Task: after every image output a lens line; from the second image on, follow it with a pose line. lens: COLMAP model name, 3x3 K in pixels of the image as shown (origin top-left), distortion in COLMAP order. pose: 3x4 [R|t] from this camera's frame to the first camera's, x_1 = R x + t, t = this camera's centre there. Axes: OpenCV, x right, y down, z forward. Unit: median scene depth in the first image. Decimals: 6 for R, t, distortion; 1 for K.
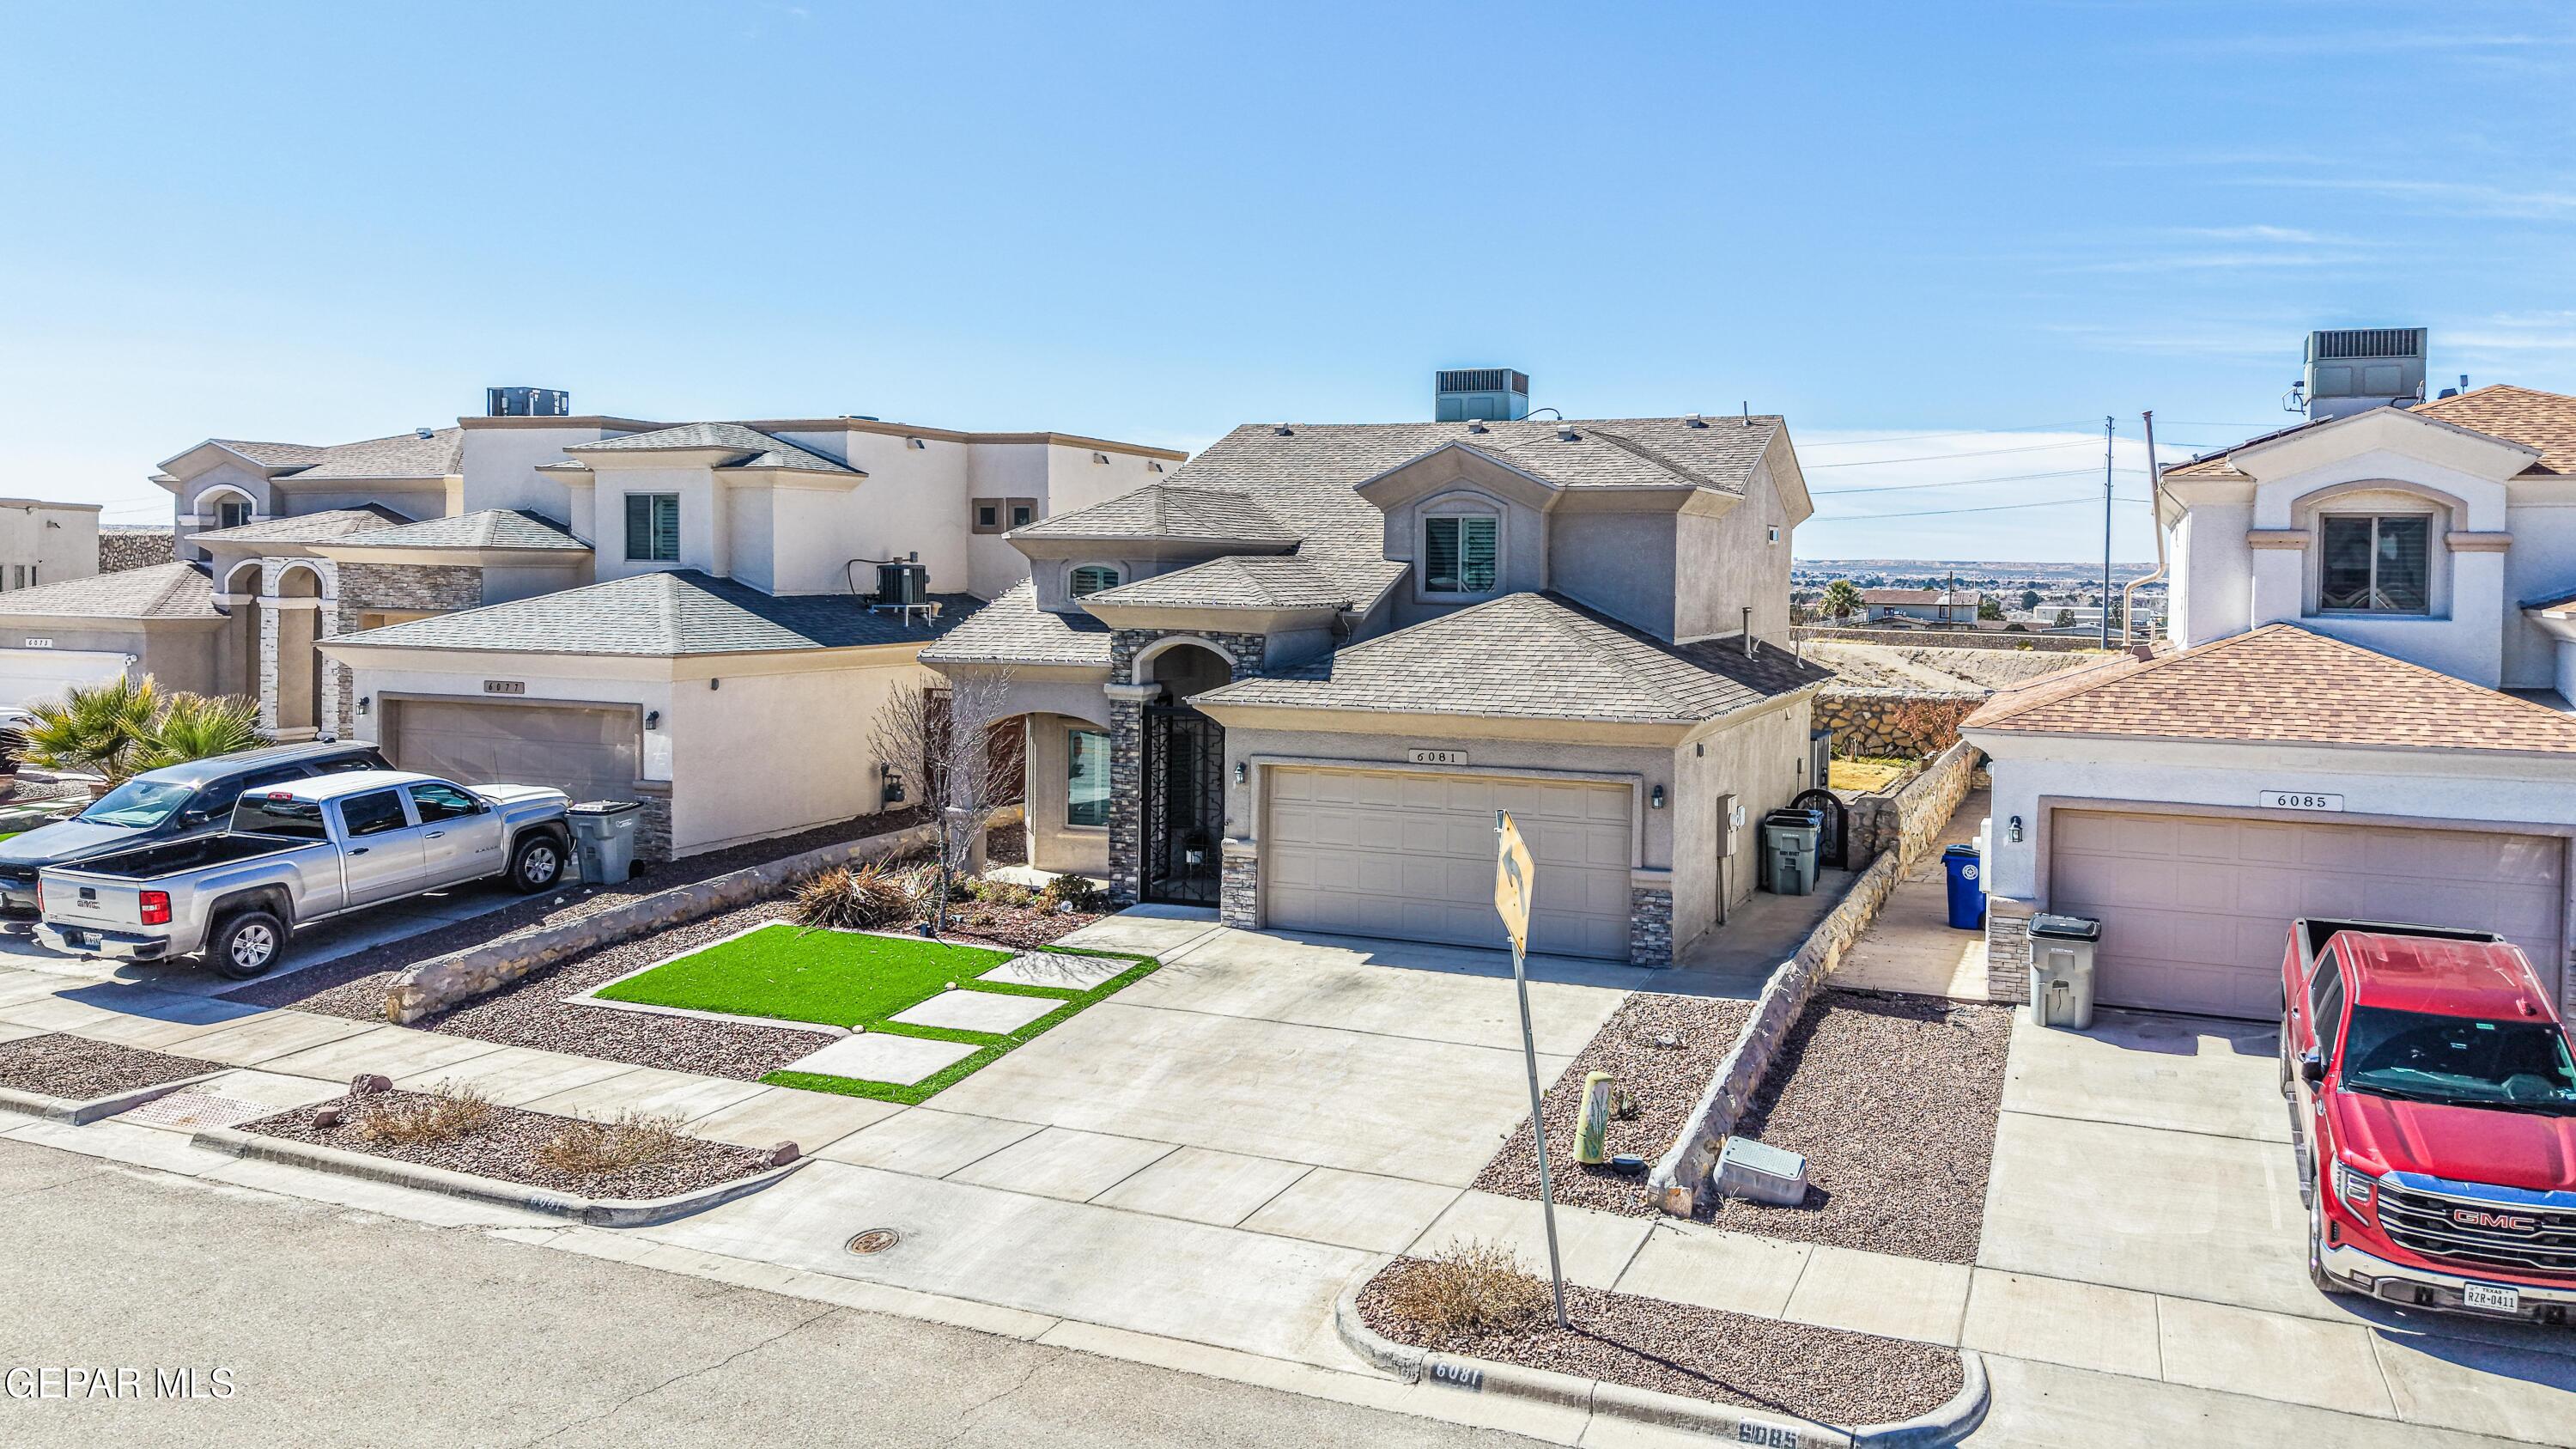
lens RADIAL K [[1809.1, 0, 1464.7], [0, 1809.1, 725.6], [0, 0, 1]] dist [0.005871, 0.004336]
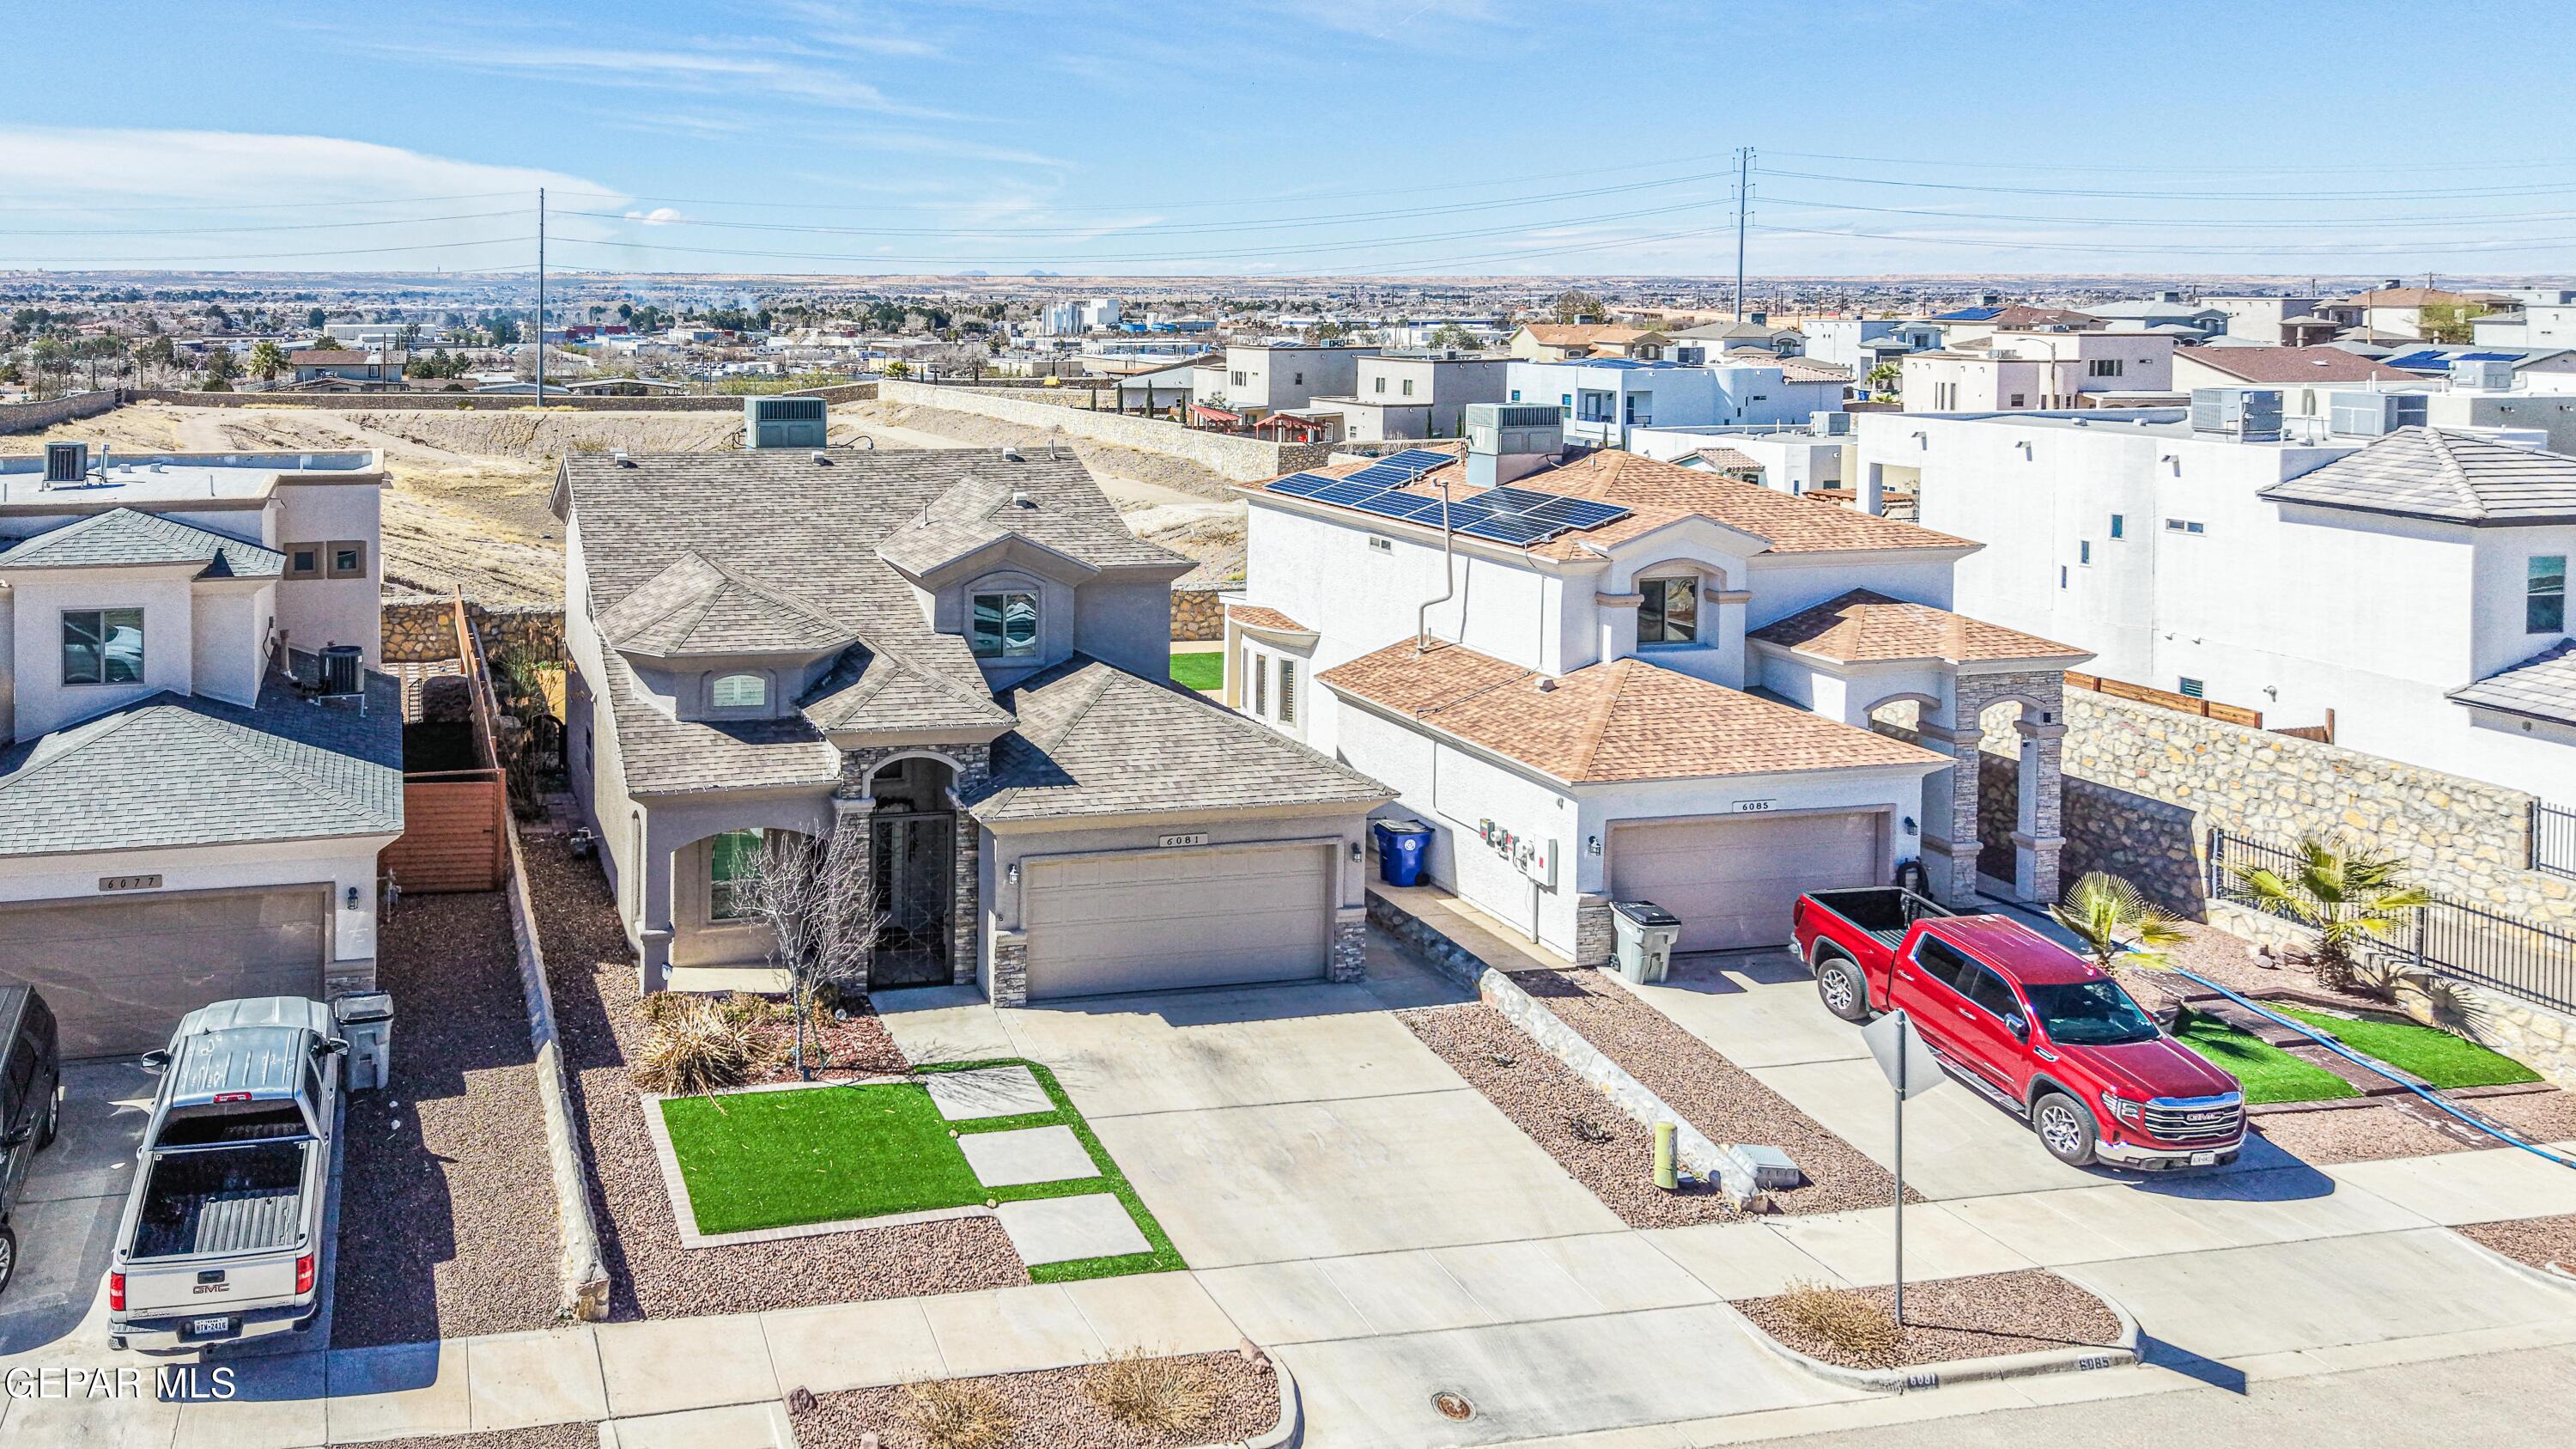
lens RADIAL K [[1841.0, 0, 745.2], [0, 1841.0, 477.7], [0, 0, 1]] dist [0.004443, 0.005201]
pose [[0.859332, -0.070228, 0.506573, -1.009456], [0.059490, 0.997529, 0.037375, -0.332979], [-0.507946, -0.001982, 0.861387, 0.089424]]
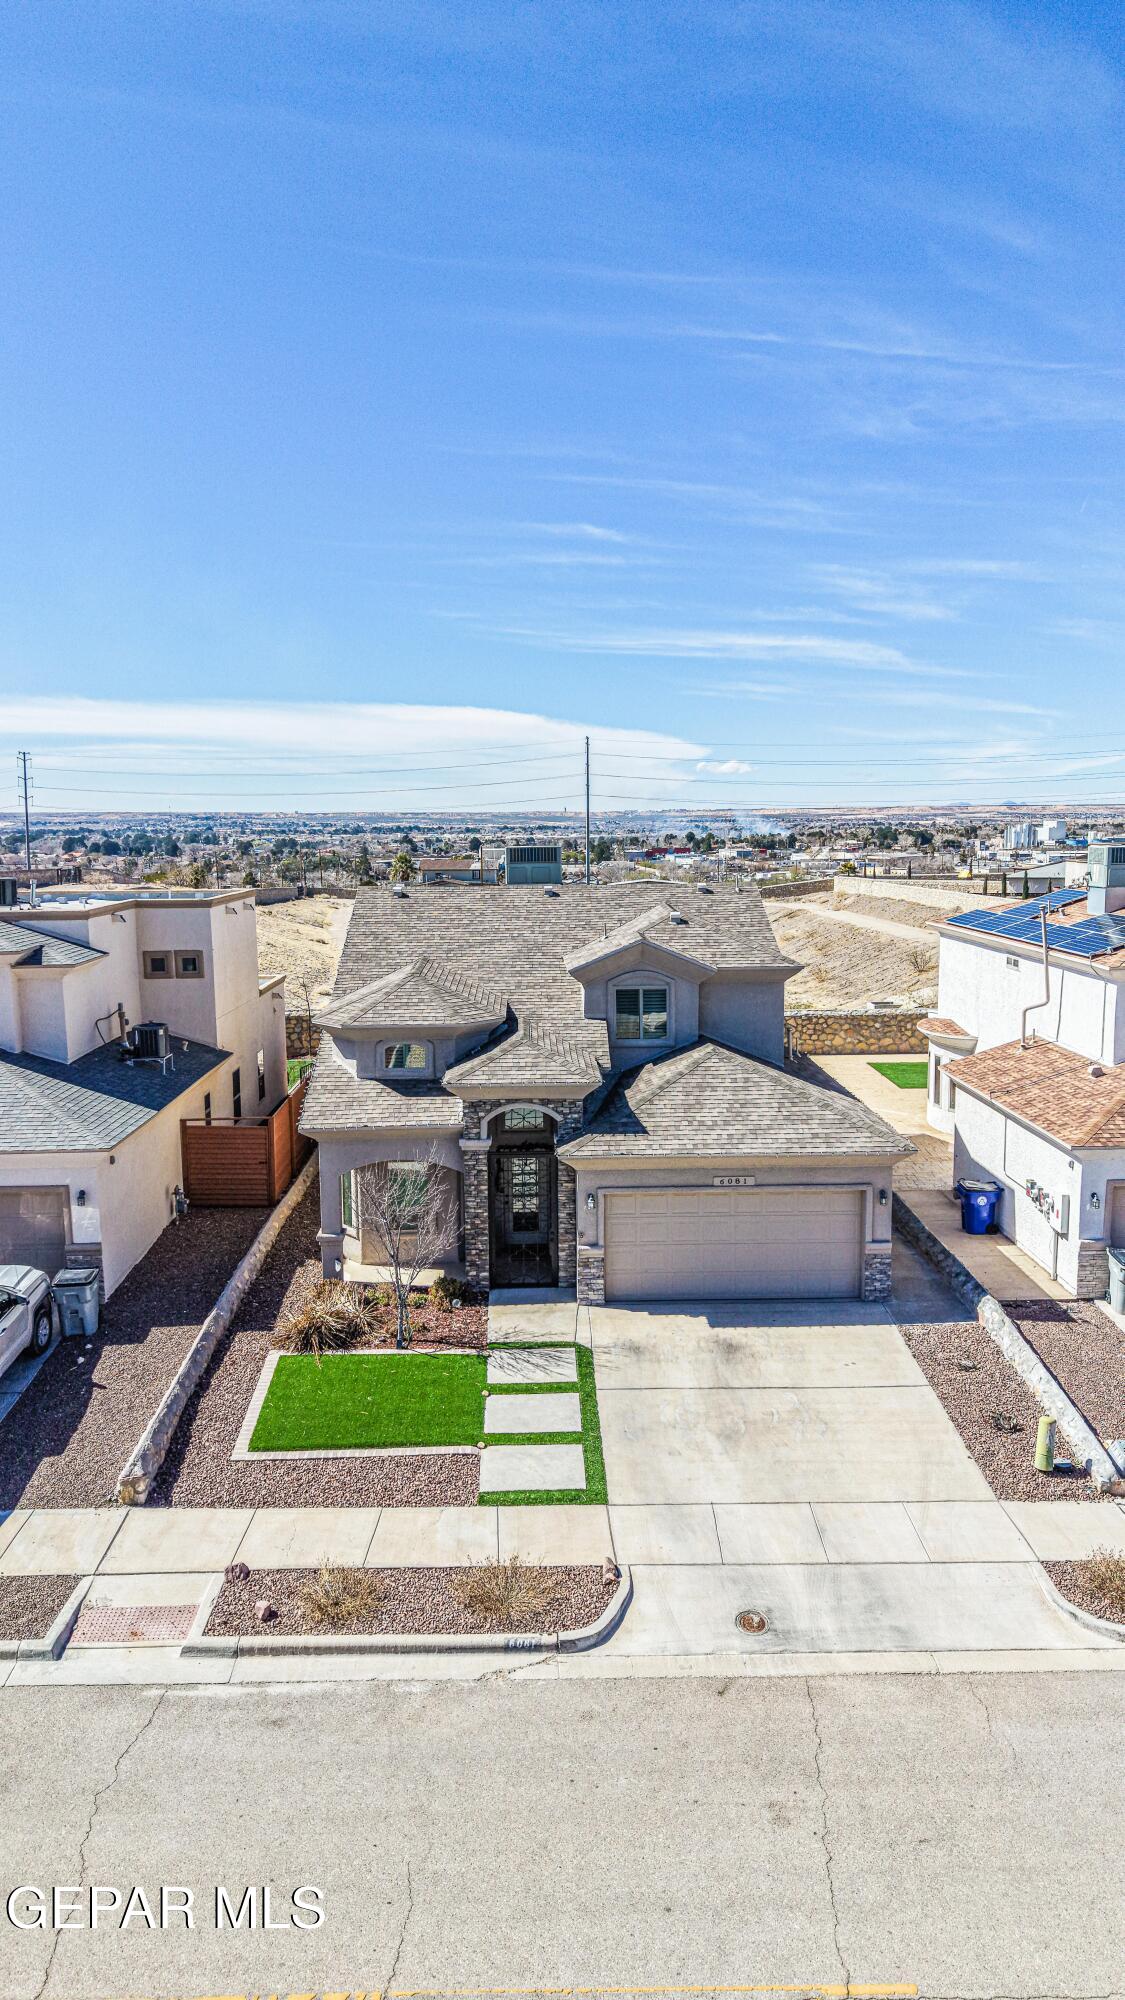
lens RADIAL K [[1333.9, 0, 556.0], [0, 1333.9, 1065.5], [0, 0, 1]] dist [-0.000148, 0.003530]
pose [[0.931391, -0.093773, 0.351734, -0.620189], [0.057163, 0.991939, 0.113087, -0.246801], [-0.359503, -0.085222, 0.929244, 0.016498]]
